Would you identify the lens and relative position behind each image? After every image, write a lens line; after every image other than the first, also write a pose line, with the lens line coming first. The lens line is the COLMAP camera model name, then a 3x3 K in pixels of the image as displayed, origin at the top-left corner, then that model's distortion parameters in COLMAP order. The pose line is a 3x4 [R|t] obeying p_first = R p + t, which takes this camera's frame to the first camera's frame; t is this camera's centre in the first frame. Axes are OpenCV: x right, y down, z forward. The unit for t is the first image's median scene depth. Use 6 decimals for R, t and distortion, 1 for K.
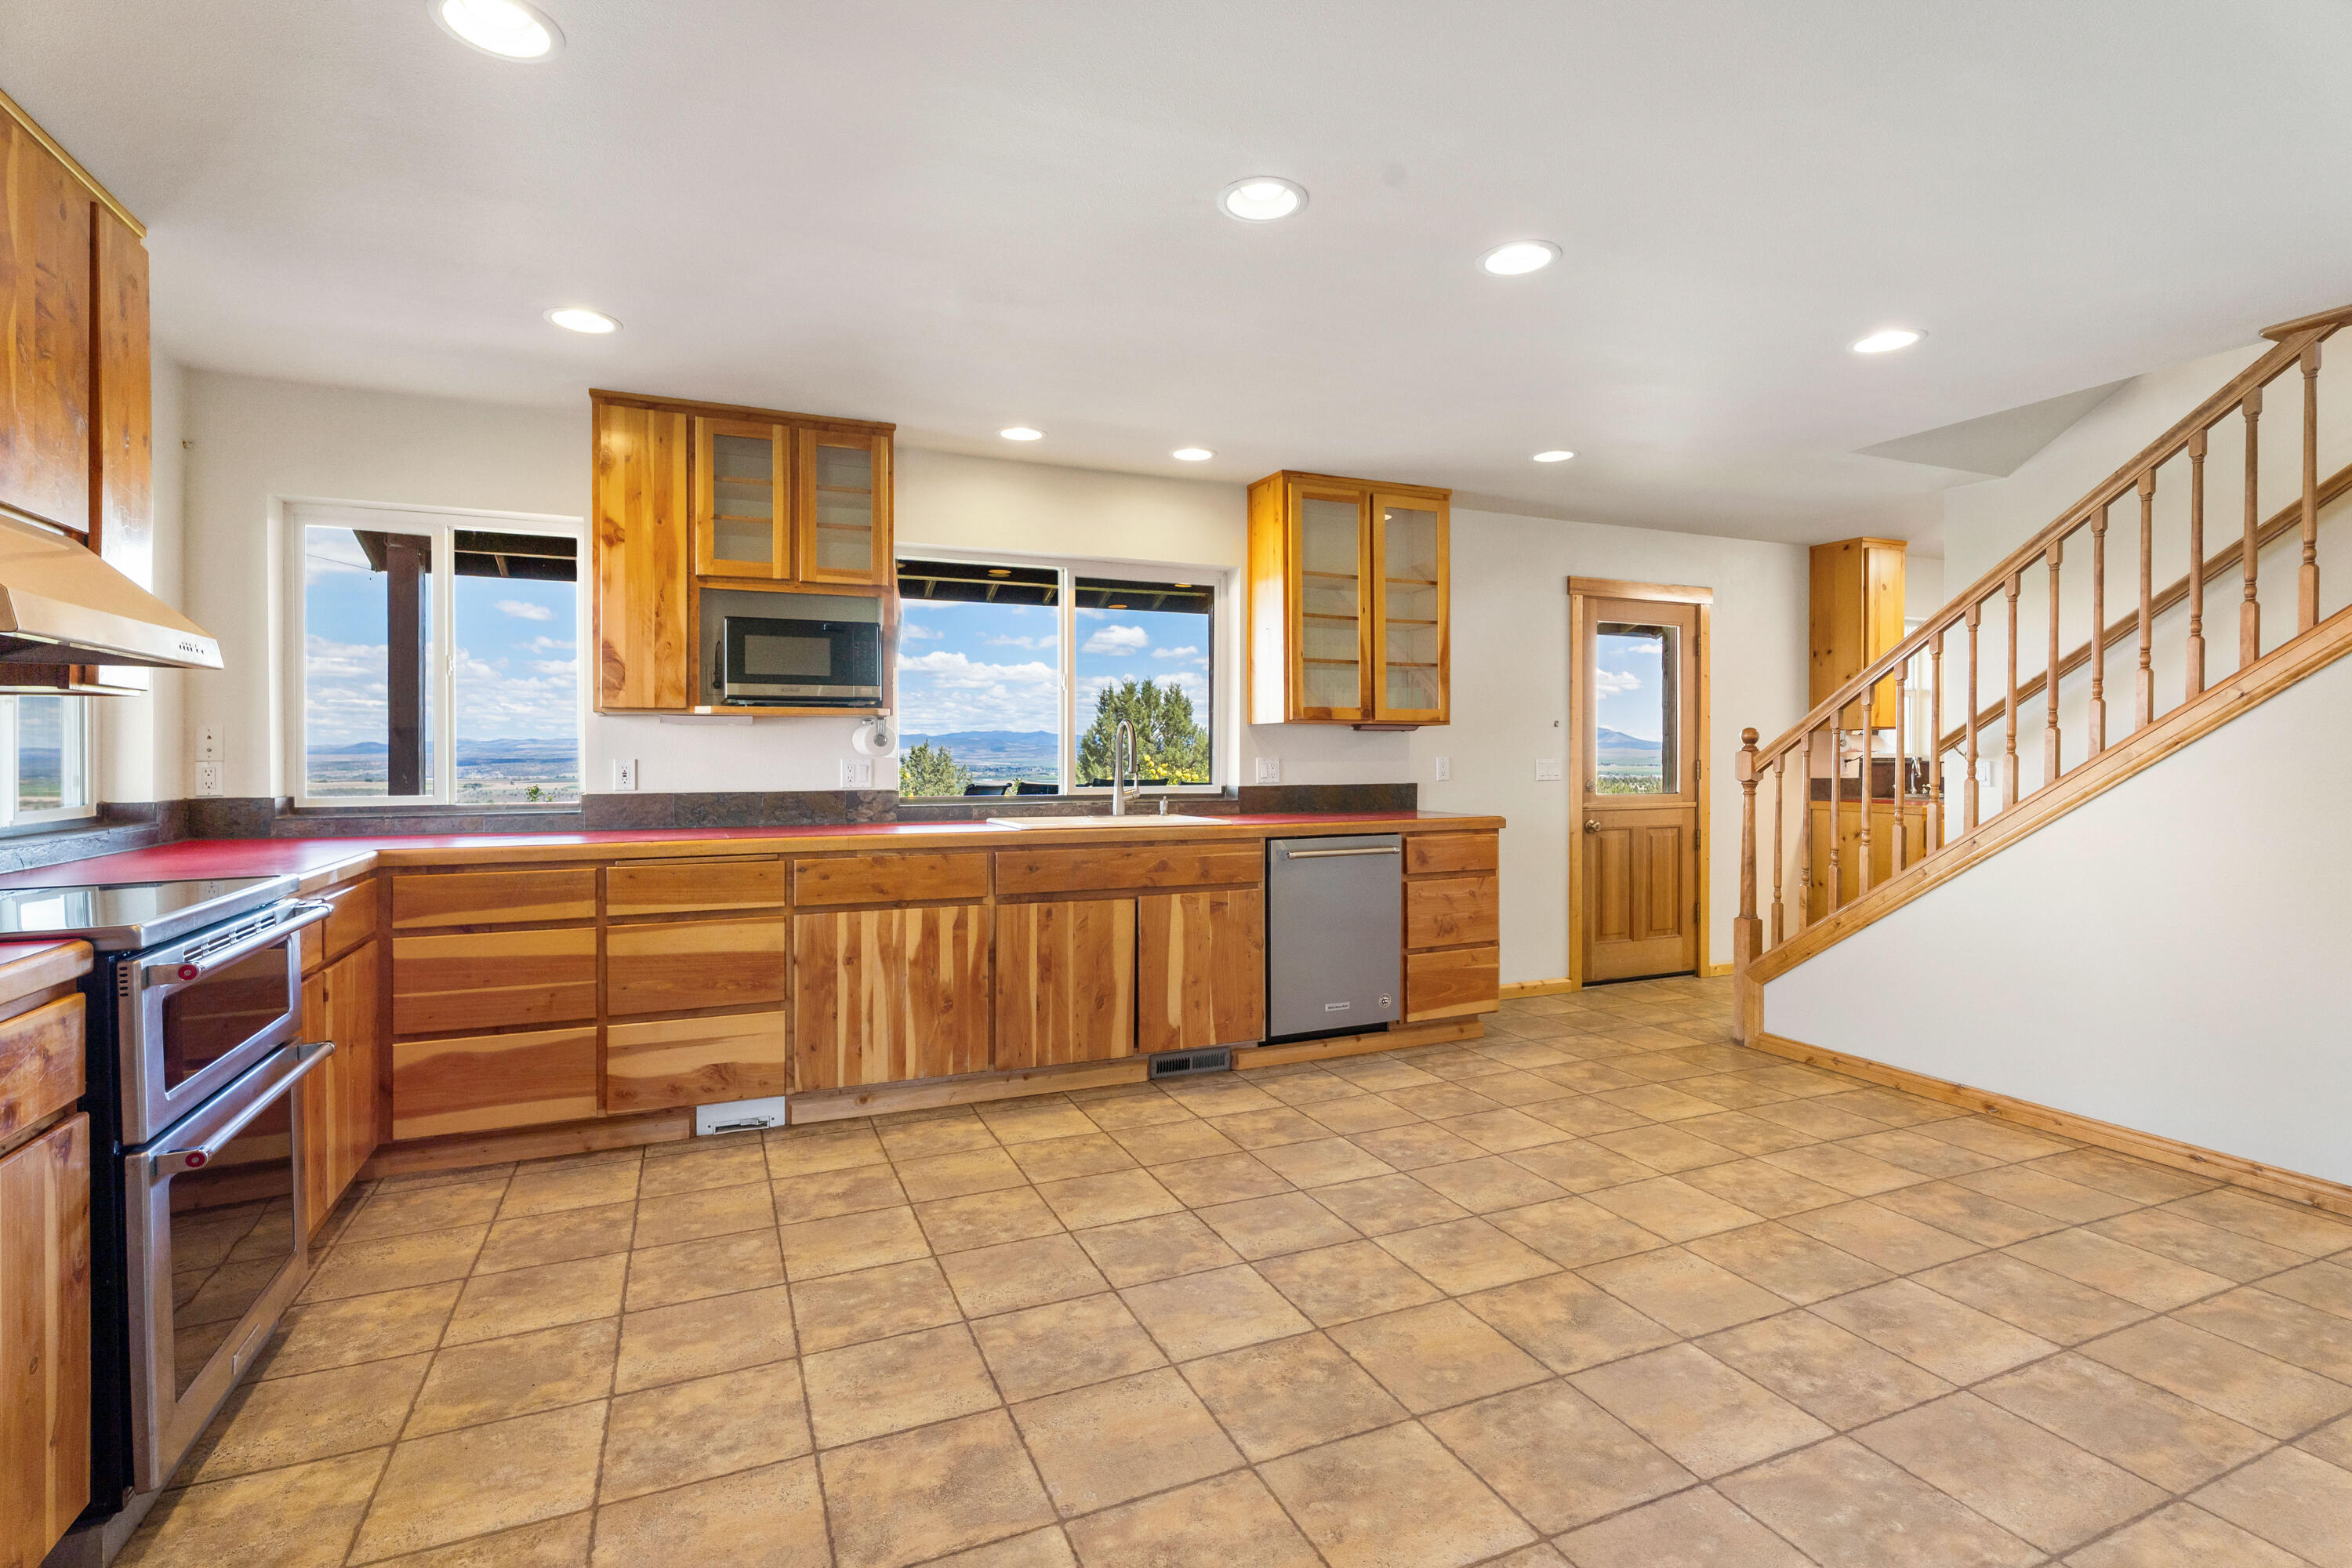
lens RADIAL K [[1078.1, 0, 1164.5], [0, 1078.1, 765.0], [0, 0, 1]] dist [-0.002281, -0.000271]
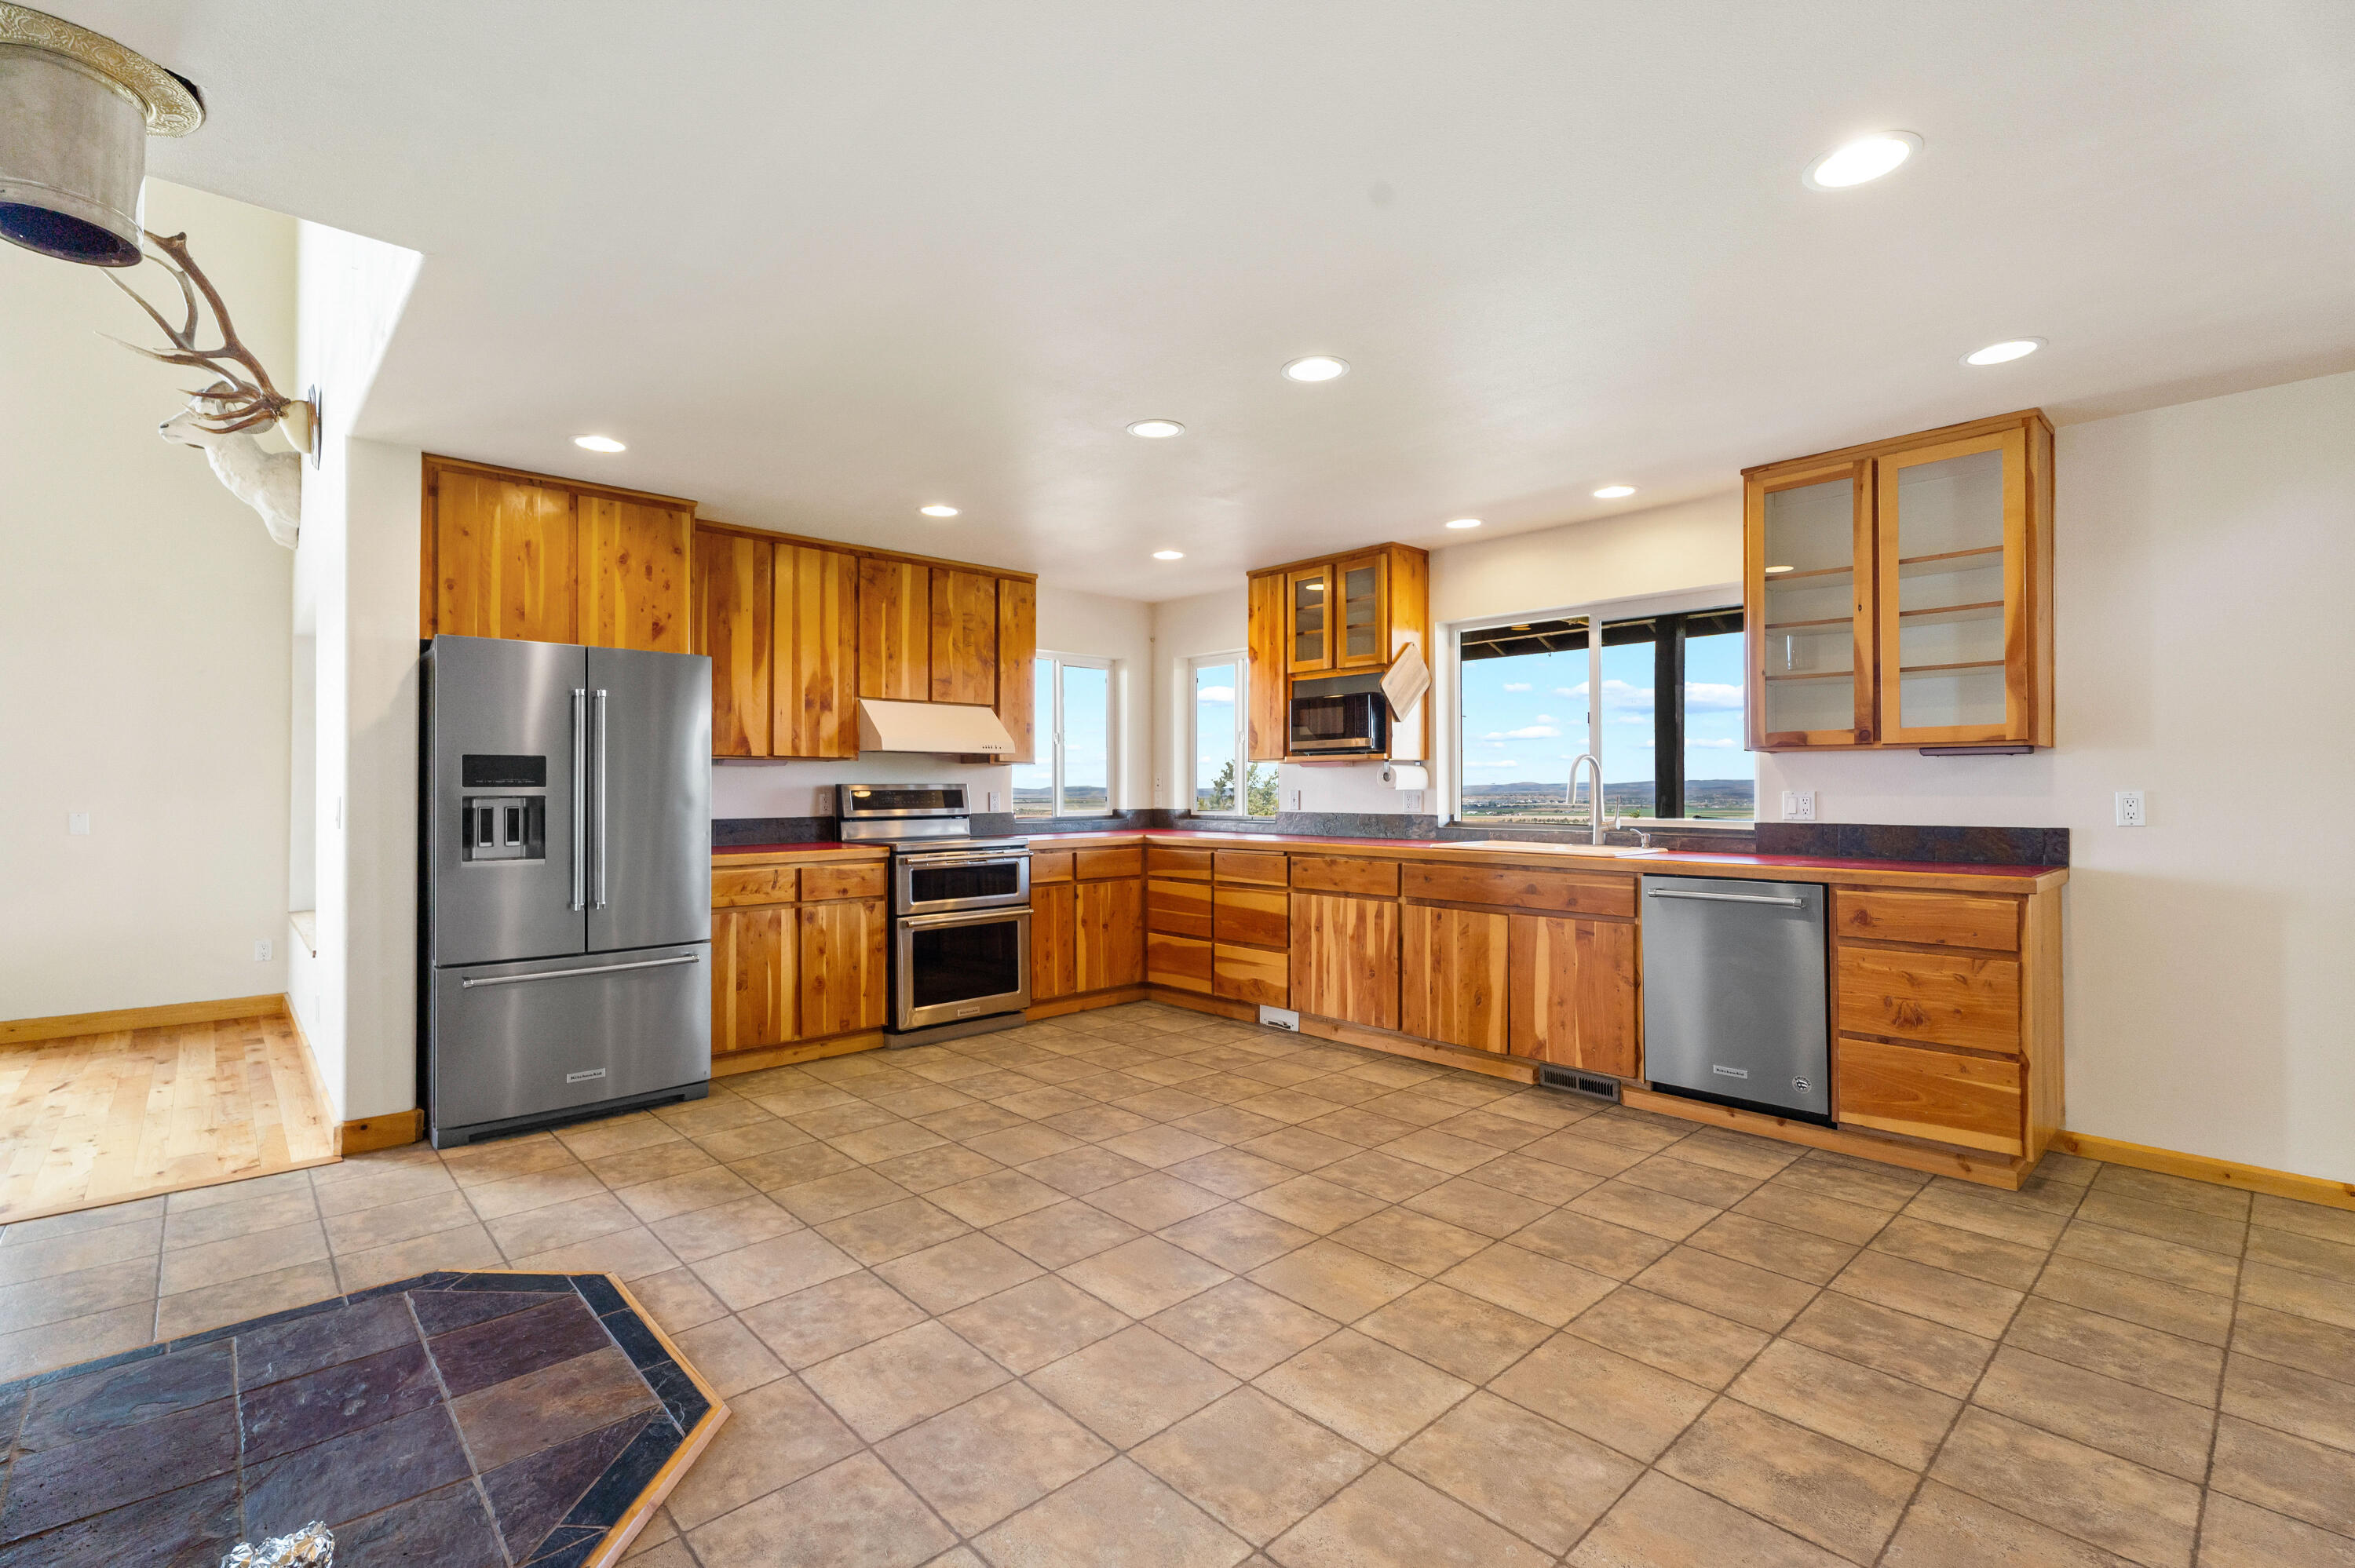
lens RADIAL K [[1056.4, 0, 1177.5], [0, 1056.4, 784.0], [0, 0, 1]] dist [0.000882, 0.000280]
pose [[0.339592, -0.001754, -0.940571, 0.962154], [-0.006798, 0.999968, -0.004319, -0.006732], [0.940548, 0.007861, 0.339569, 0.322951]]
